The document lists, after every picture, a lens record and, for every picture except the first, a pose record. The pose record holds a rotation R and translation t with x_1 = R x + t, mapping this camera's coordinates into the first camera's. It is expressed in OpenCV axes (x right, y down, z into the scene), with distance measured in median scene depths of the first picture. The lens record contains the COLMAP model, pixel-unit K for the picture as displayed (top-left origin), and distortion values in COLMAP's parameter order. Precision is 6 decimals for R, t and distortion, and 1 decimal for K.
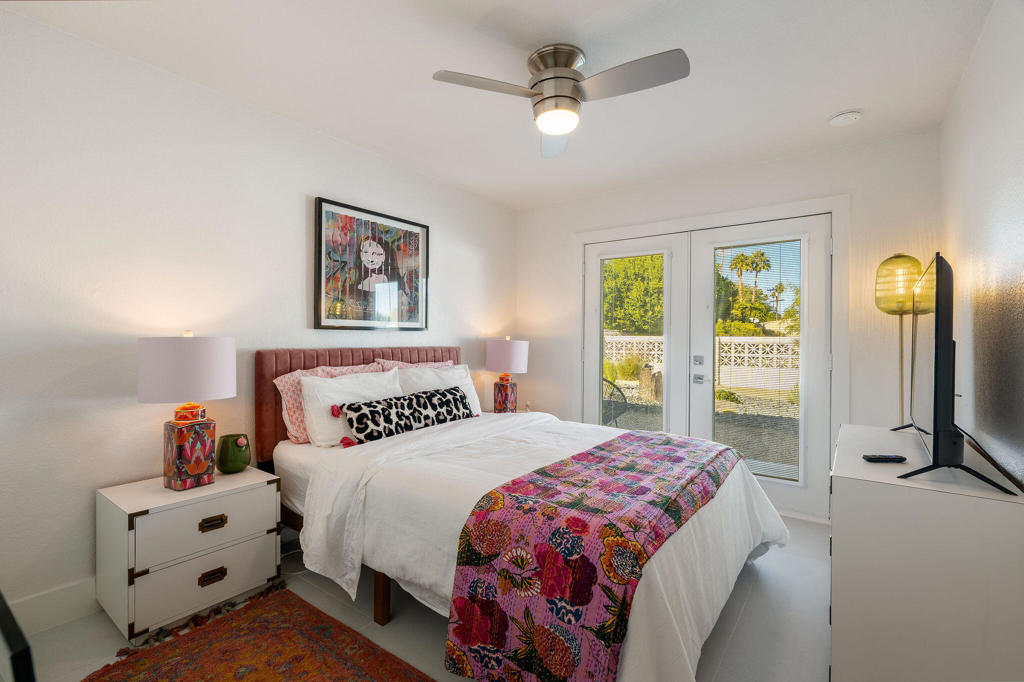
lens RADIAL K [[461.7, 0, 517.3], [0, 461.7, 337.4], [0, 0, 1]] dist [-0.002264, -0.000210]
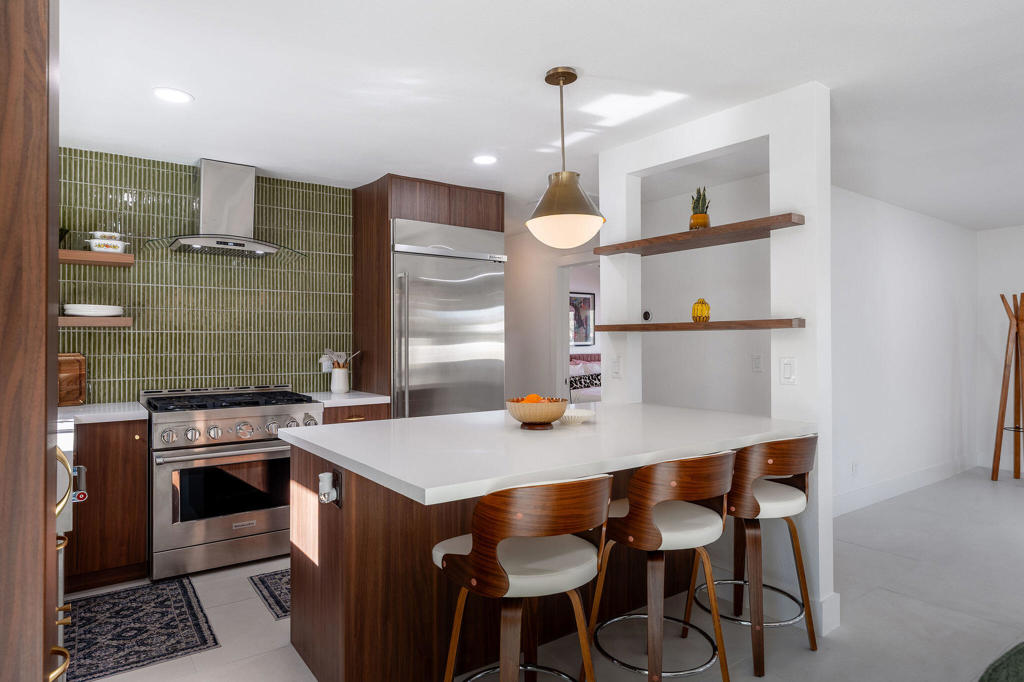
lens RADIAL K [[582.0, 0, 513.6], [0, 582.0, 344.2], [0, 0, 1]] dist [0.000481, 0.000060]
pose [[0.954073, -0.008396, -0.299456, 0.260975], [0.003033, 0.999827, -0.018368, 0.023827], [0.299559, 0.016616, 0.953933, -1.751228]]
